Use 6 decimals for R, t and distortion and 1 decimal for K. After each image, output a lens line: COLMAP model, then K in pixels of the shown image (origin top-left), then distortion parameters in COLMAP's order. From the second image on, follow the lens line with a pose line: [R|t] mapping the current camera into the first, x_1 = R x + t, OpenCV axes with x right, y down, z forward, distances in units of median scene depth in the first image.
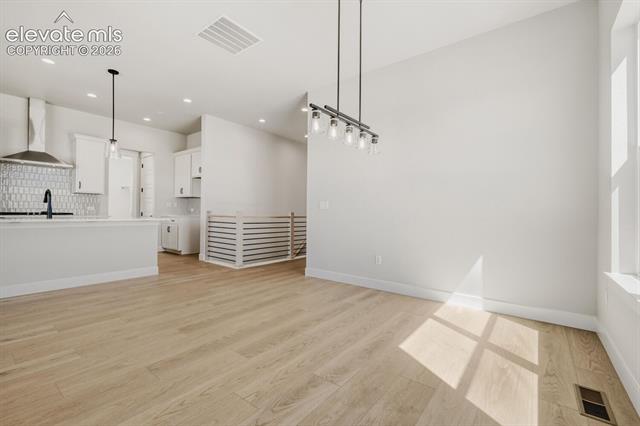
lens RADIAL K [[279.7, 0, 321.6], [0, 279.7, 209.2], [0, 0, 1]] dist [-0.013140, 0.000018]
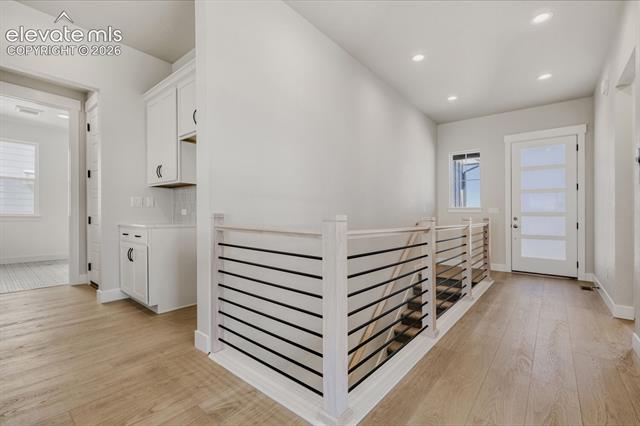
lens RADIAL K [[279.7, 0, 318.0], [0, 279.7, 217.7], [0, 0, 1]] dist [-0.013140, 0.000018]
pose [[0.999524, -0.005477, -0.030355, -0.264291], [0.006191, 0.999705, 0.023475, 0.002784], [0.030217, -0.023652, 0.999263, 0.640011]]
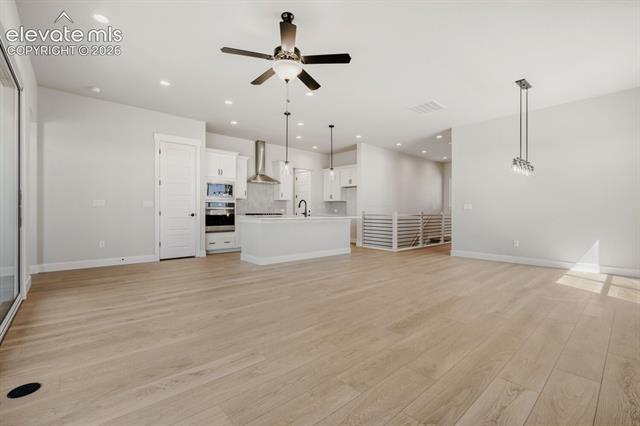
lens RADIAL K [[279.7, 0, 321.4], [0, 279.7, 209.6], [0, 0, 1]] dist [-0.013140, 0.000018]
pose [[0.983426, -0.009898, -0.181042, -0.355722], [0.011122, 0.999922, 0.005747, -0.012389], [0.180971, -0.007666, 0.983459, -0.420954]]
